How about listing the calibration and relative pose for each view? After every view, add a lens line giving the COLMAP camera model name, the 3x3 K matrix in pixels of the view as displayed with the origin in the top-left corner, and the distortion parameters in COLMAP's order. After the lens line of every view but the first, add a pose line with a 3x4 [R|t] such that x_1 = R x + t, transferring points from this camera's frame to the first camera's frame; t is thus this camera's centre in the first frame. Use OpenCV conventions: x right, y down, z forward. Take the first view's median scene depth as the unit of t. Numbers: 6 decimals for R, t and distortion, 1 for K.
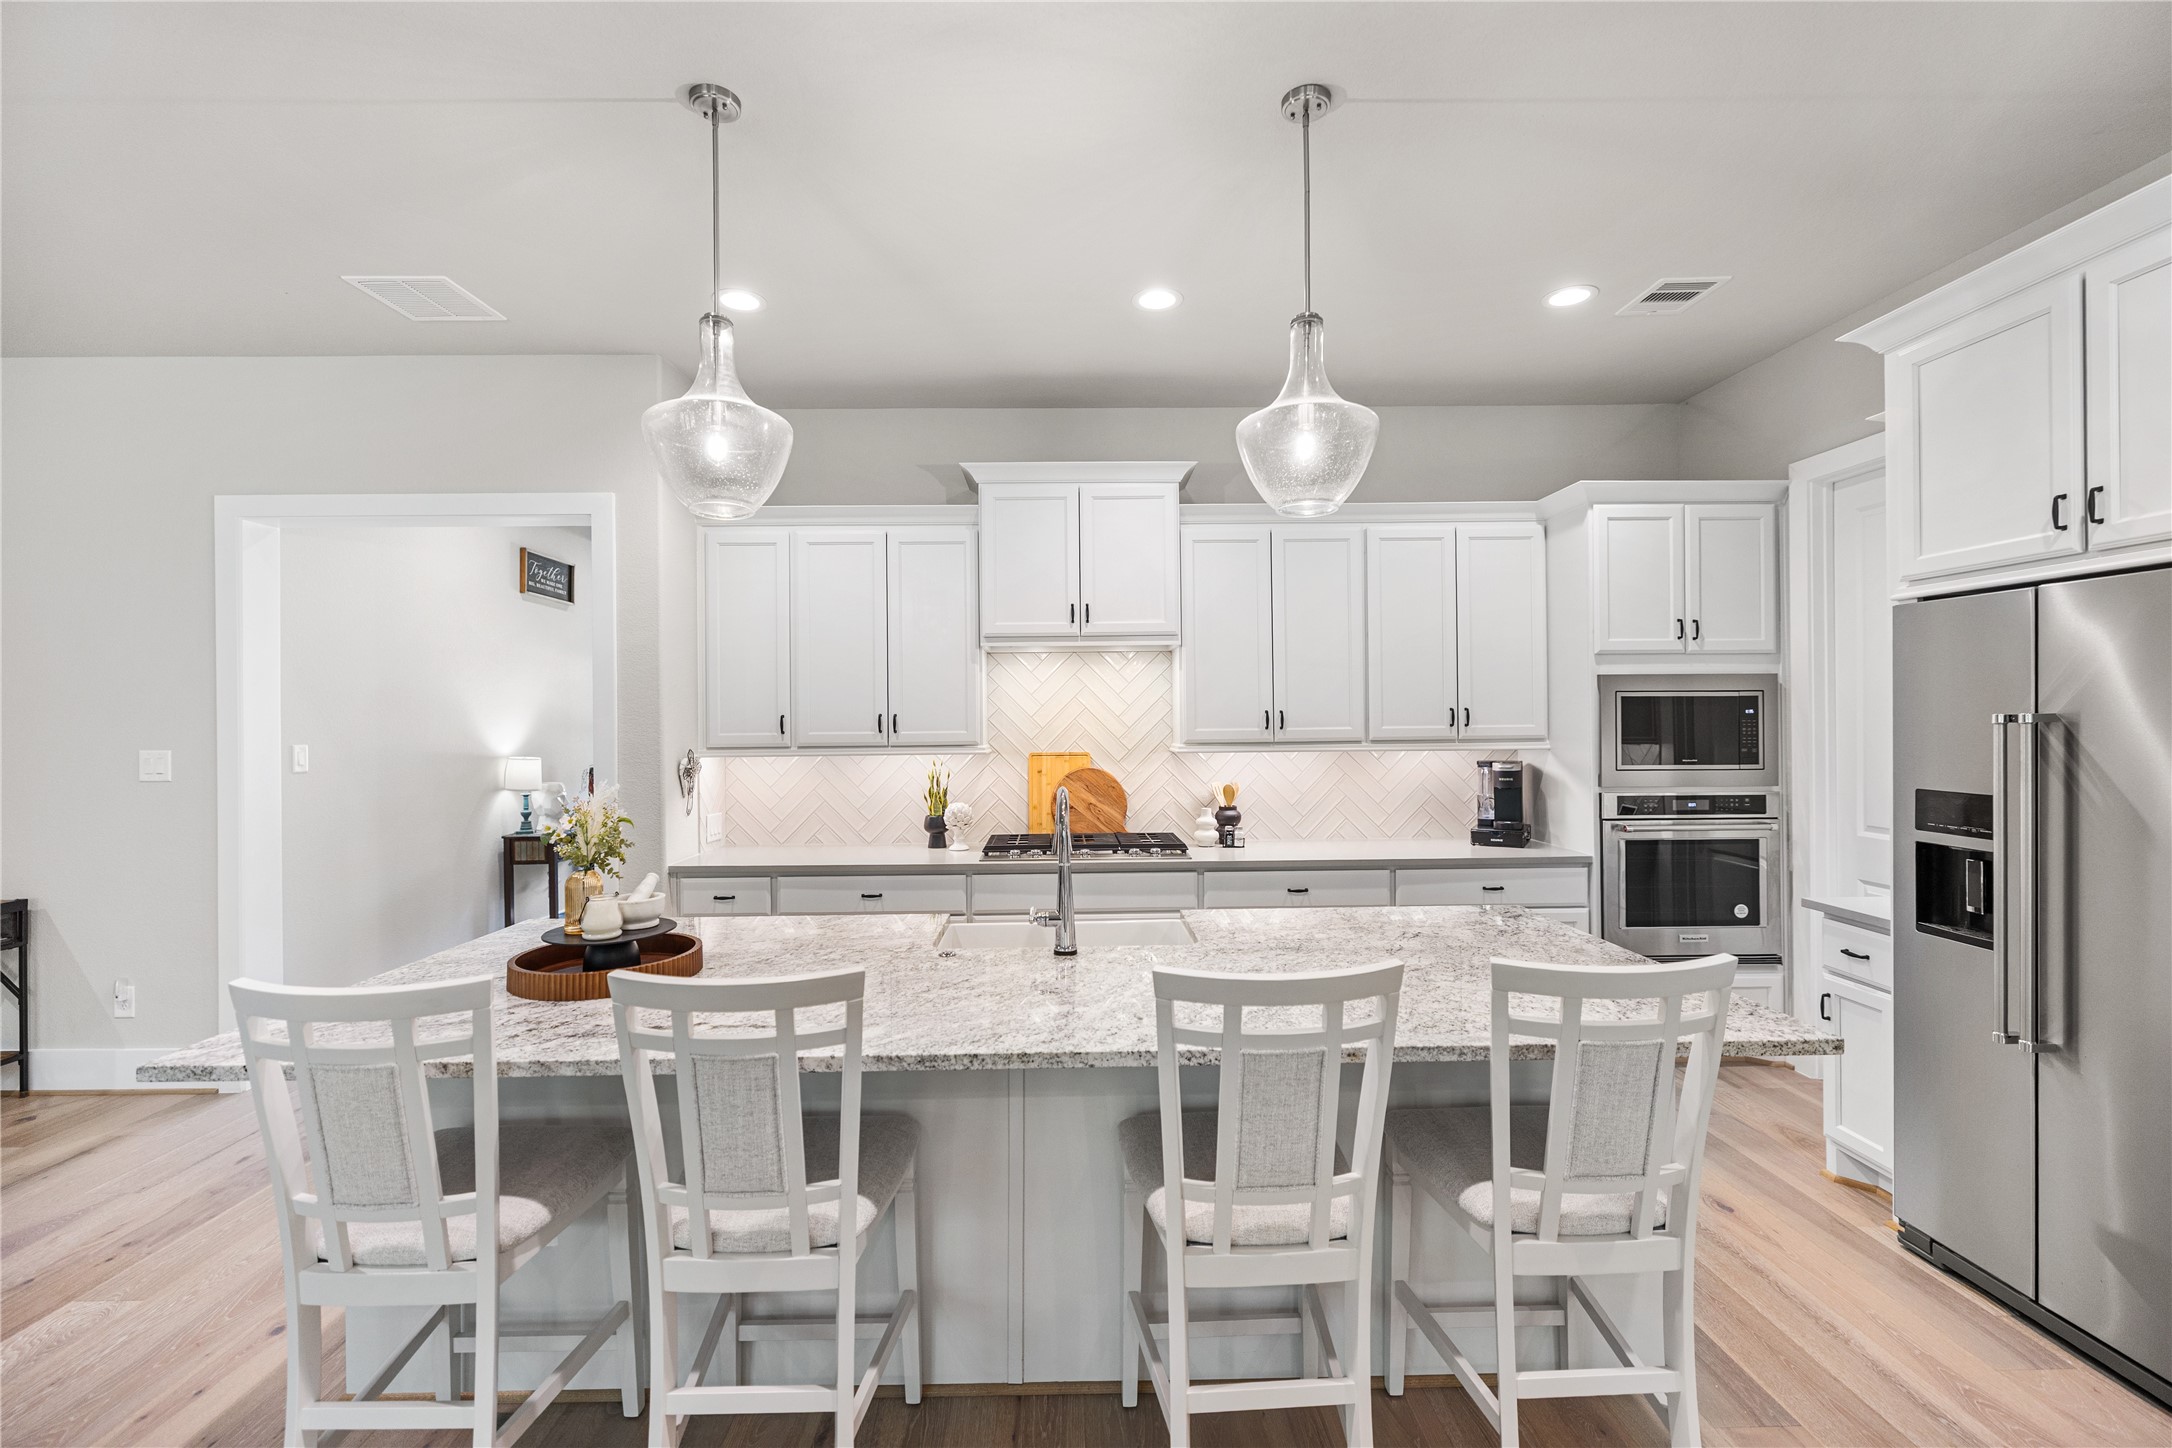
lens RADIAL K [[914.8, 0, 1077.7], [0, 914.8, 722.1], [0, 0, 1]] dist [0.000195, -0.000765]
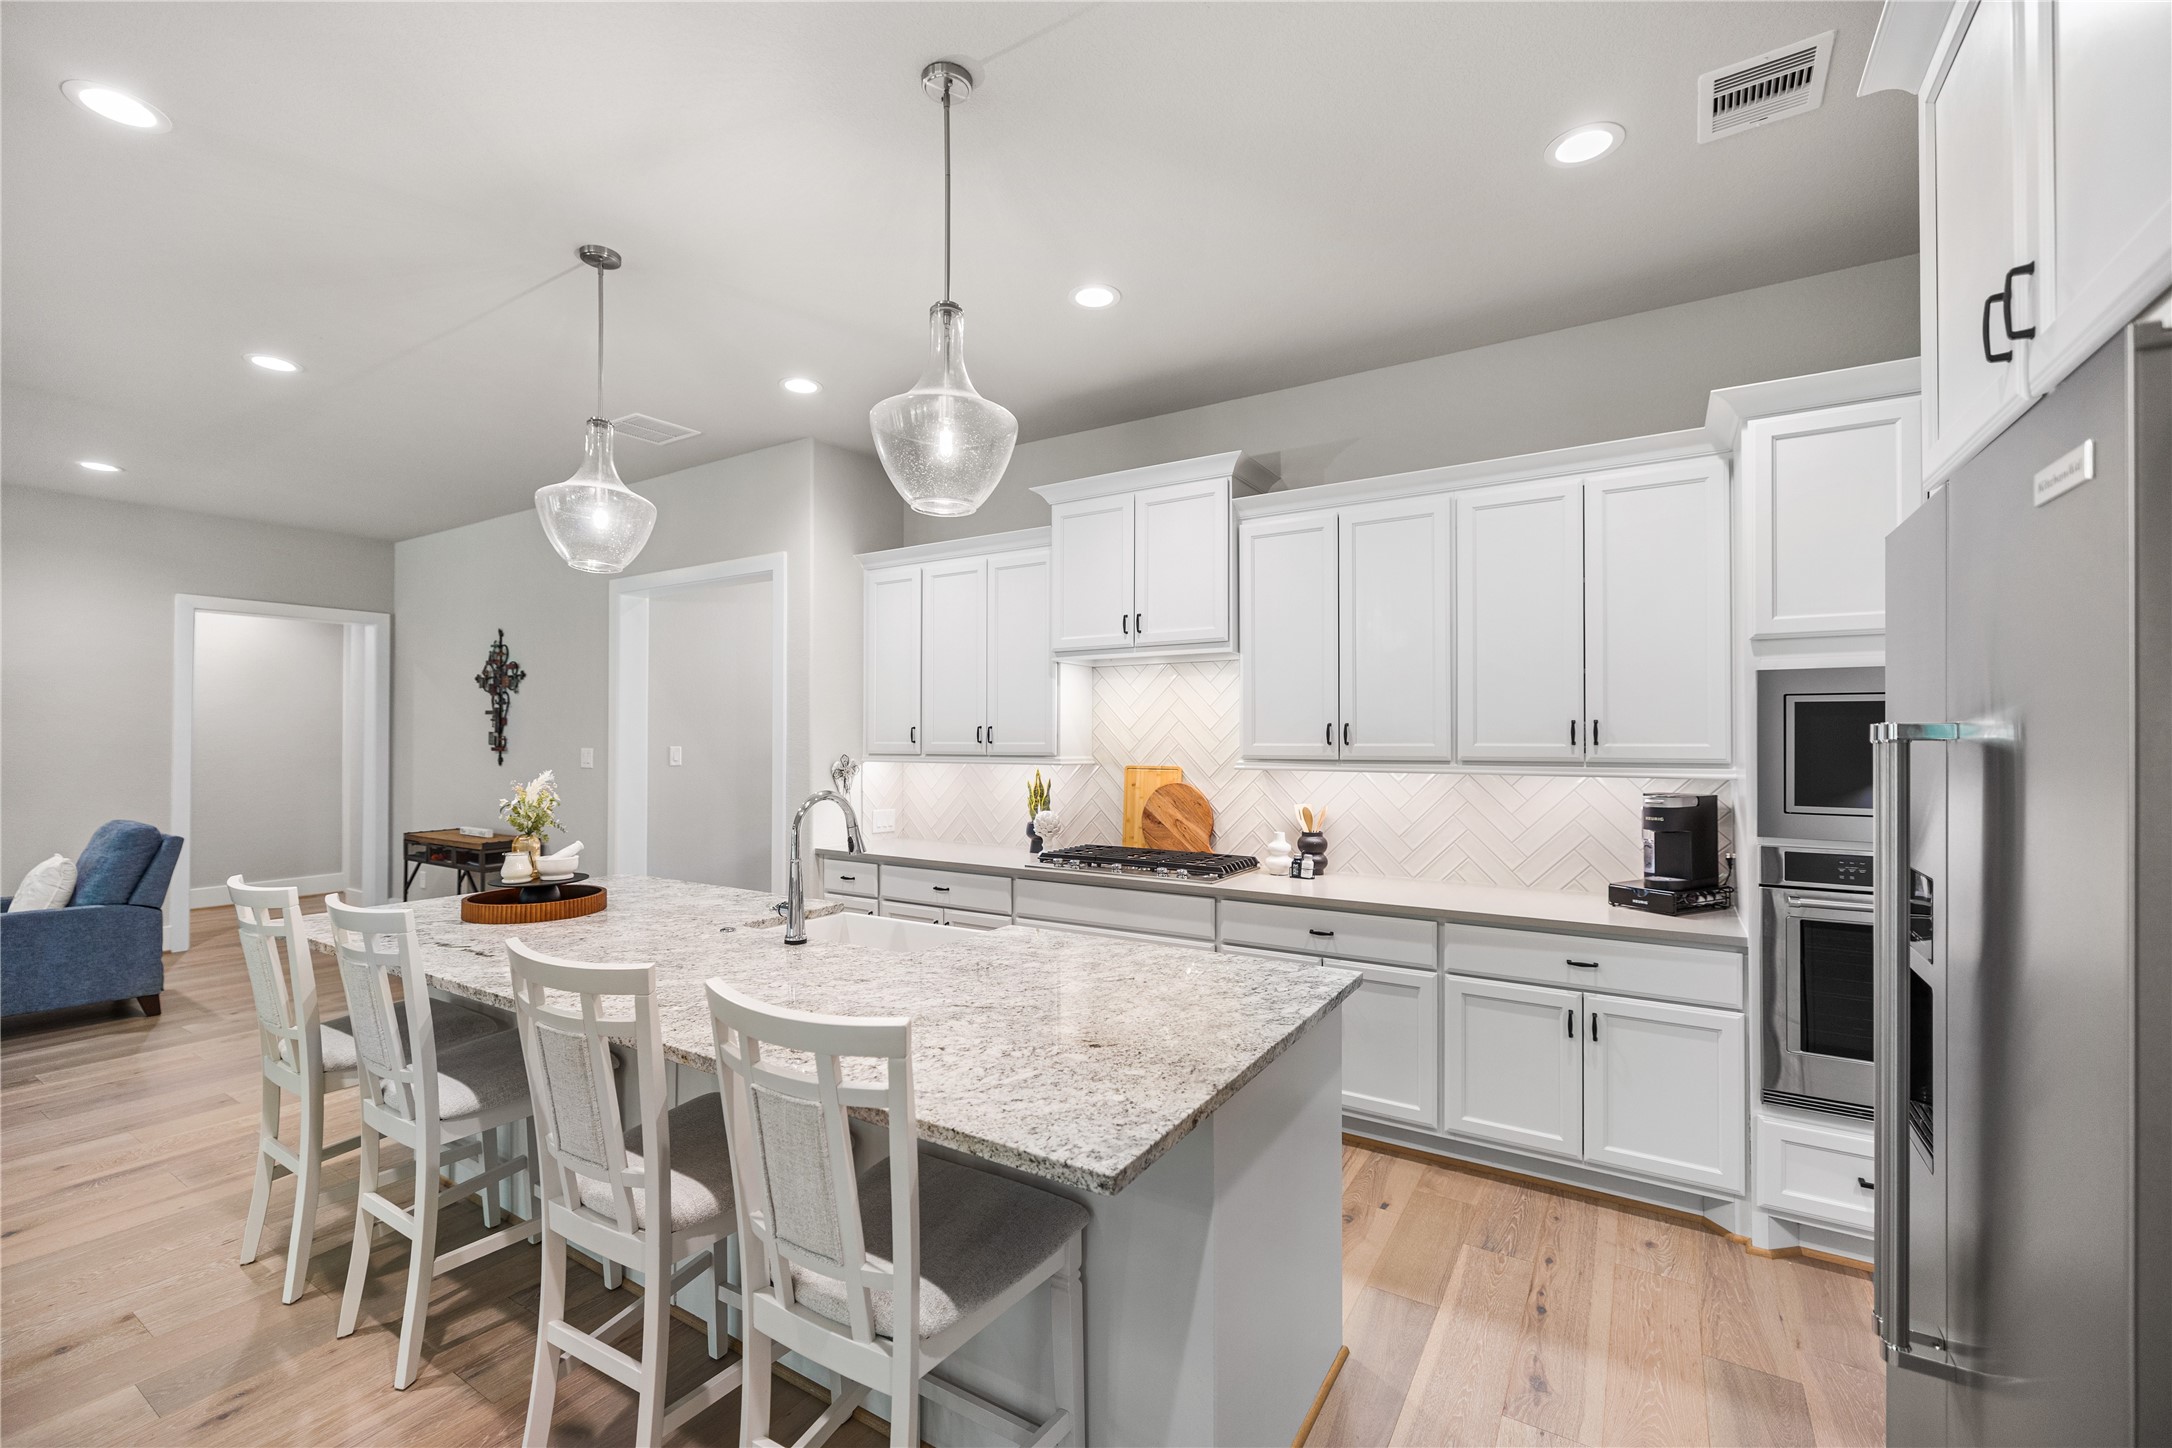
lens RADIAL K [[914.8, 0, 1080.5], [0, 914.8, 730.0], [0, 0, 1]] dist [0.000195, -0.000765]
pose [[0.837703, 0.005391, -0.546100, 0.489641], [-0.009745, 0.999940, -0.005077, 0.000588], [0.546040, 0.009575, 0.837705, 0.154259]]
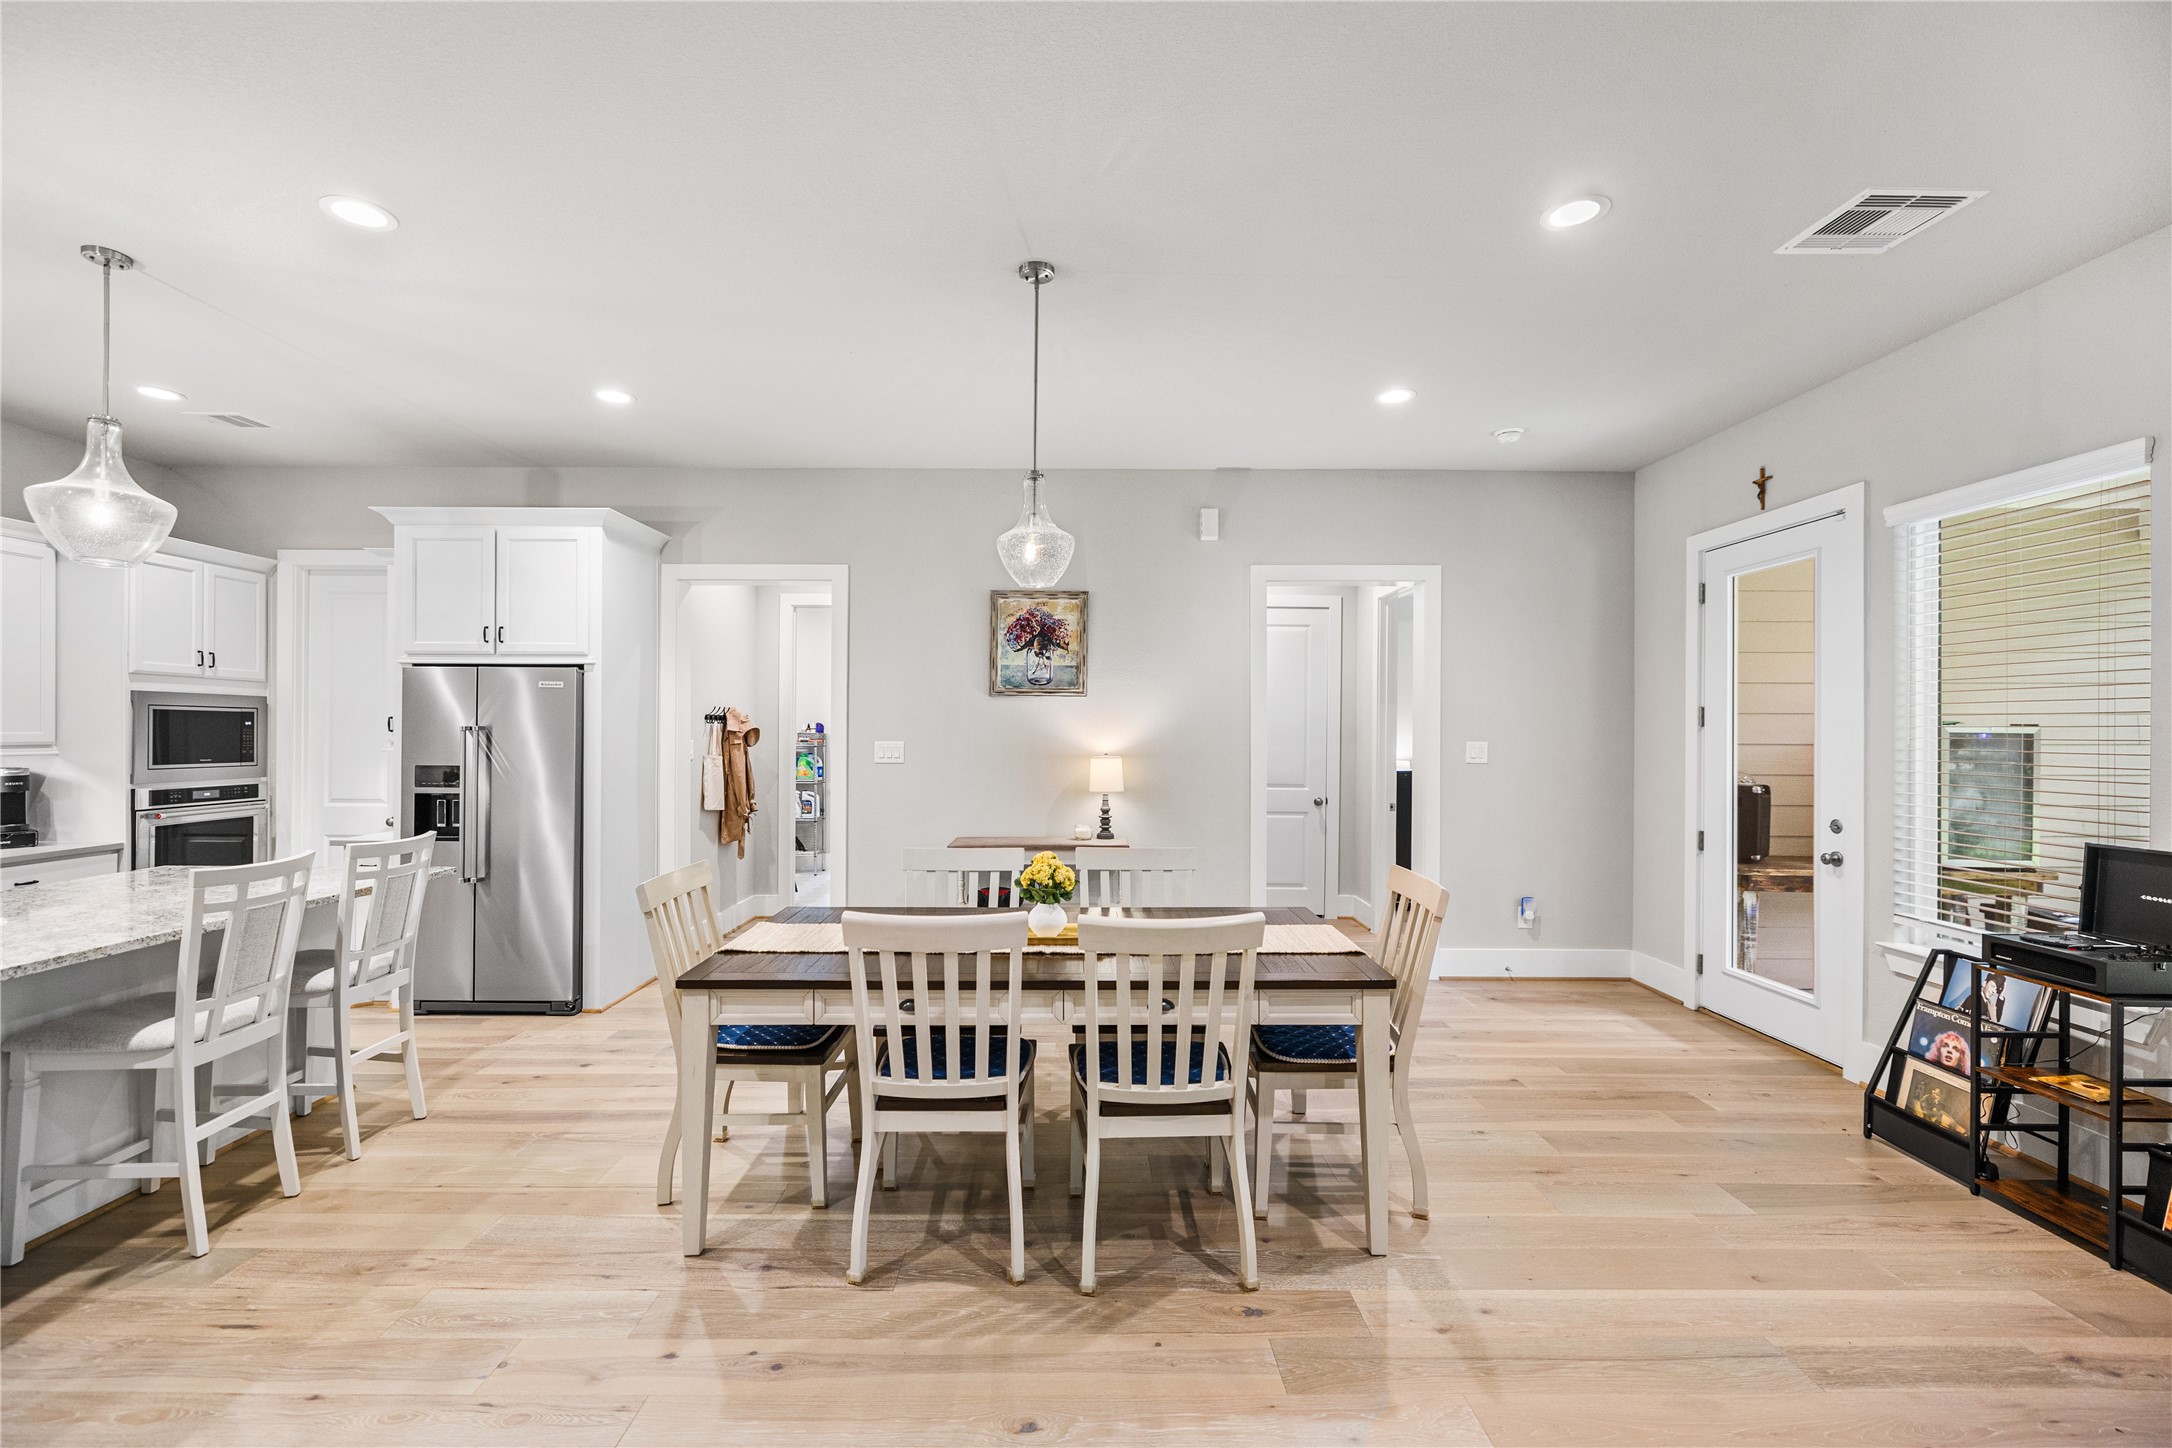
lens RADIAL K [[914.8, 0, 1079.2], [0, 914.8, 729.5], [0, 0, 1]] dist [0.000195, -0.000765]
pose [[0.007909, 0.010949, 0.999909, -0.576634], [-0.000167, 0.999940, -0.010948, 0.011507], [-0.999969, -0.000080, 0.007910, -0.228962]]
